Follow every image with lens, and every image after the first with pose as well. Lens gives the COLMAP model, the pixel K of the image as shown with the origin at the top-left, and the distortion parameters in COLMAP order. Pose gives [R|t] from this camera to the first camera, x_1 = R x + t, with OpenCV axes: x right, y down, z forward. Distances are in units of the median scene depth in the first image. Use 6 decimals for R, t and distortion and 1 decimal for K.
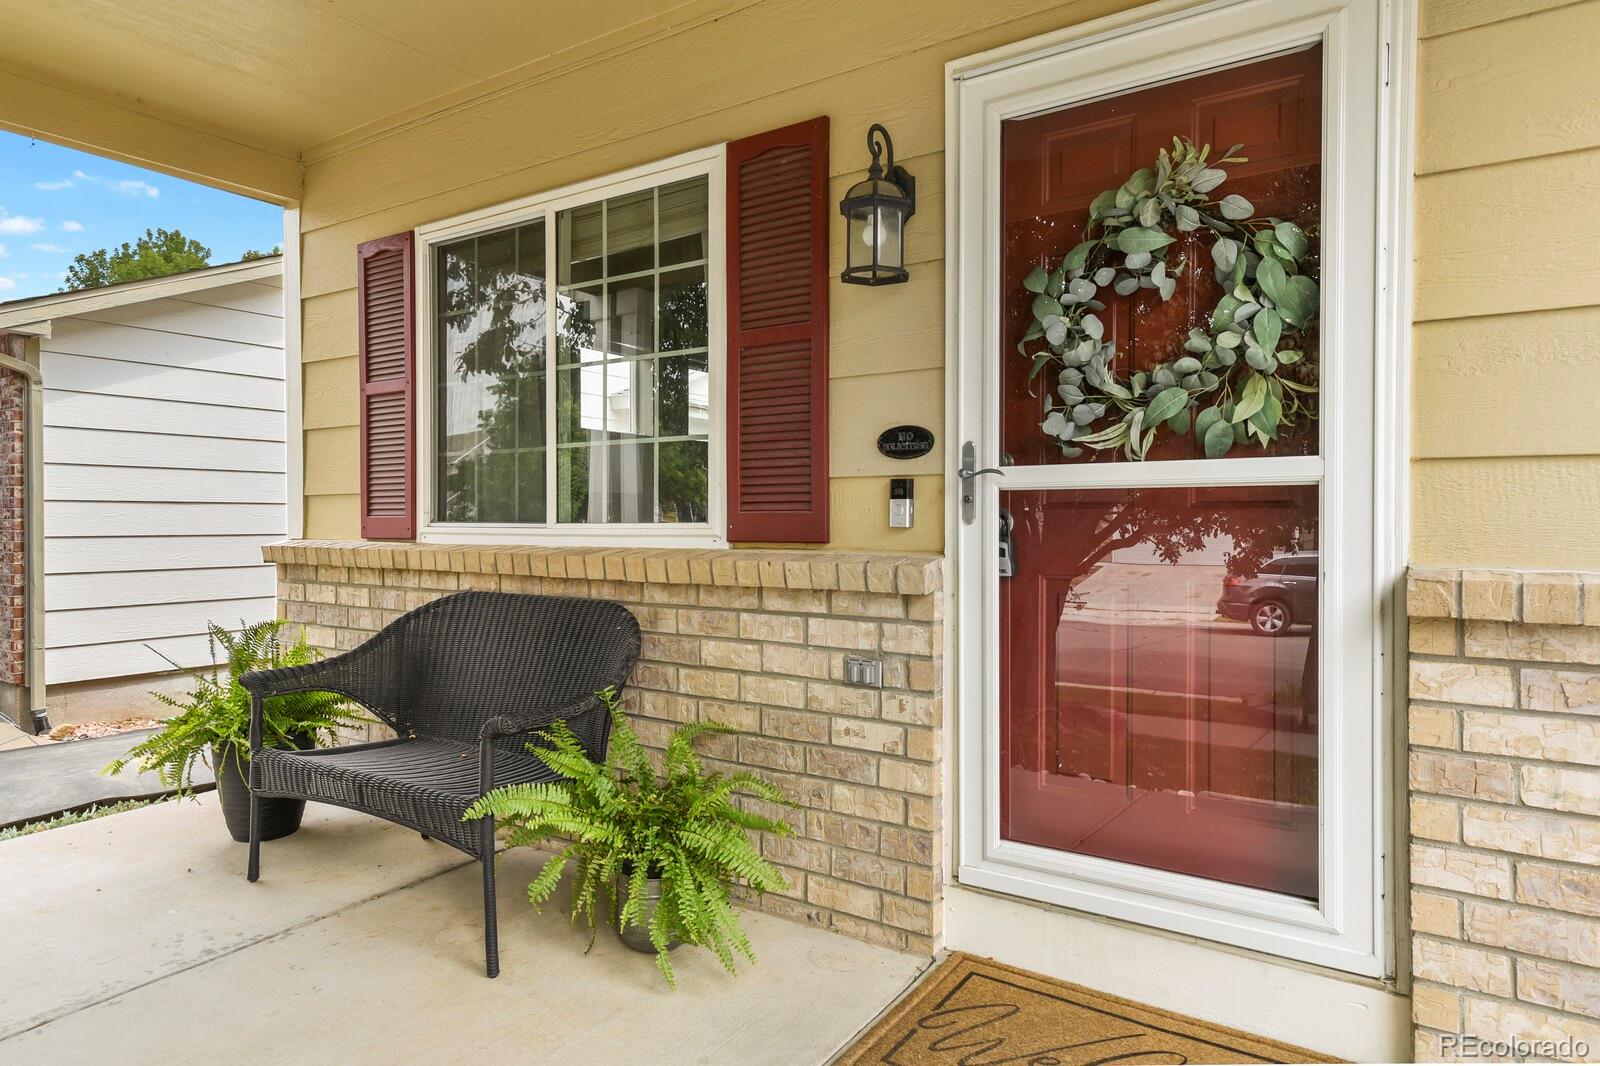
lens RADIAL K [[949.8, 0, 801.4], [0, 949.8, 526.2], [0, 0, 1]] dist [0.003875, 0.000574]
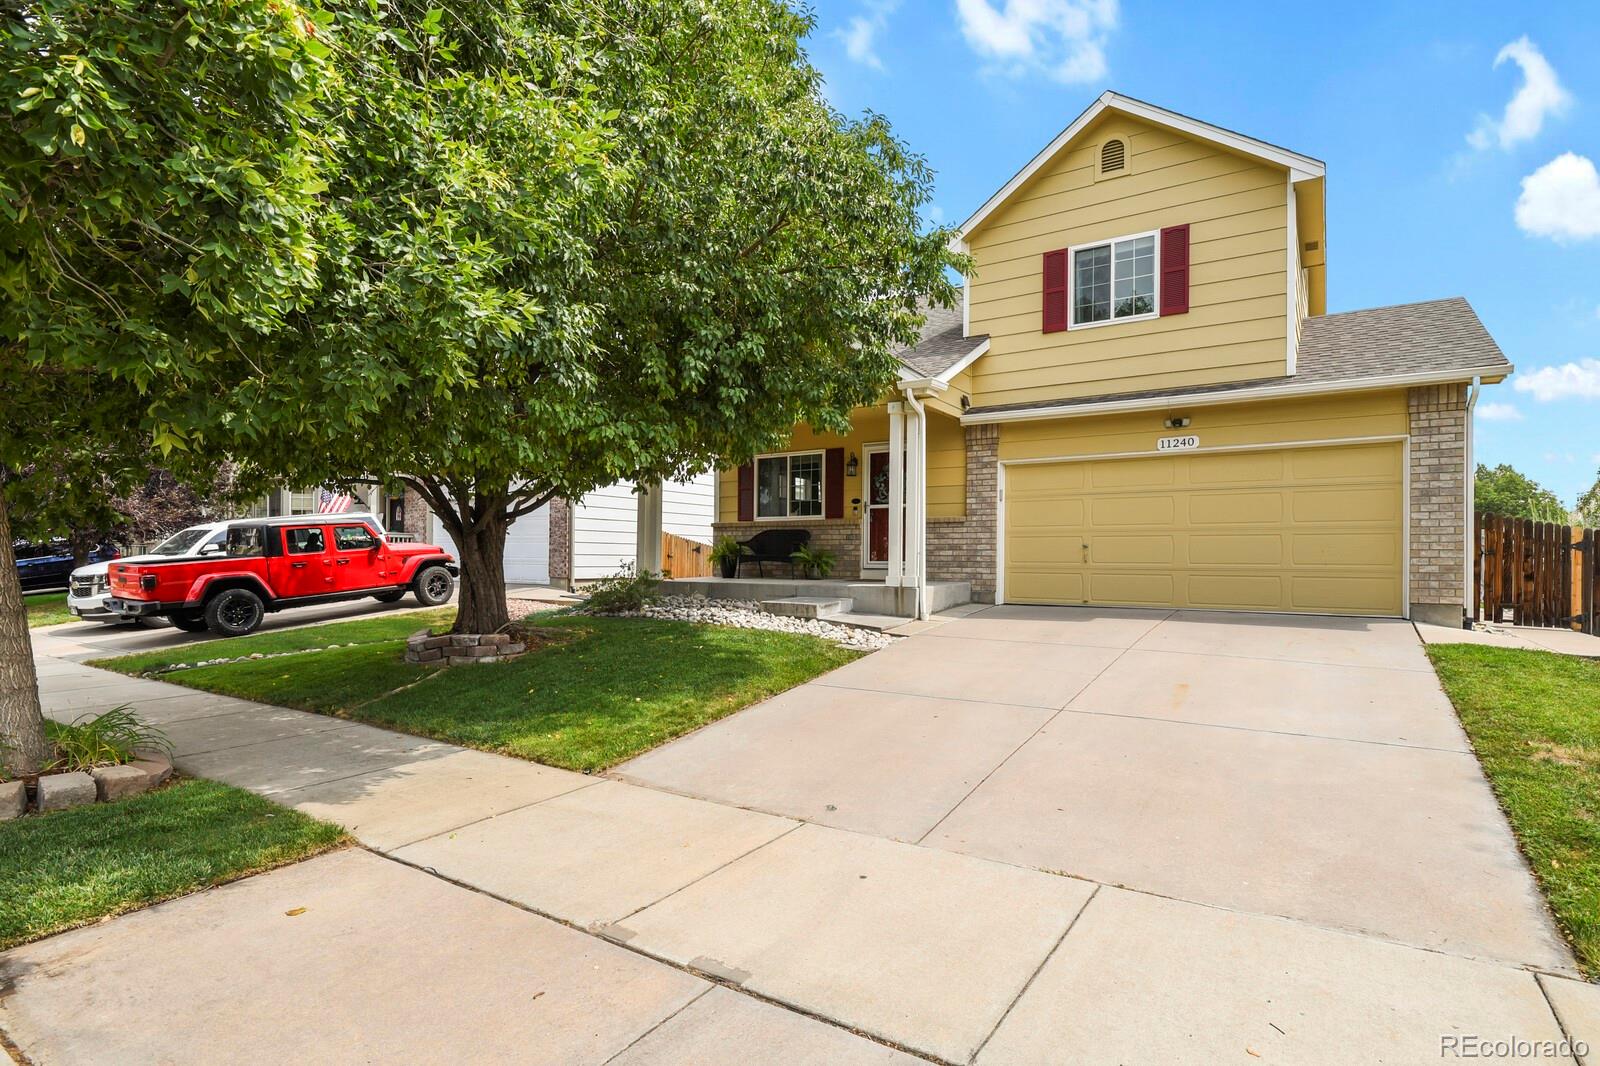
lens RADIAL K [[791.7, 0, 798.1], [0, 791.7, 543.9], [0, 0, 1]] dist [0.002015, 0.000932]
pose [[0.999947, 0.006474, 0.007959, -0.278675], [-0.006254, 0.999605, -0.027403, 0.303006], [-0.008134, 0.027352, 0.999593, -3.756528]]
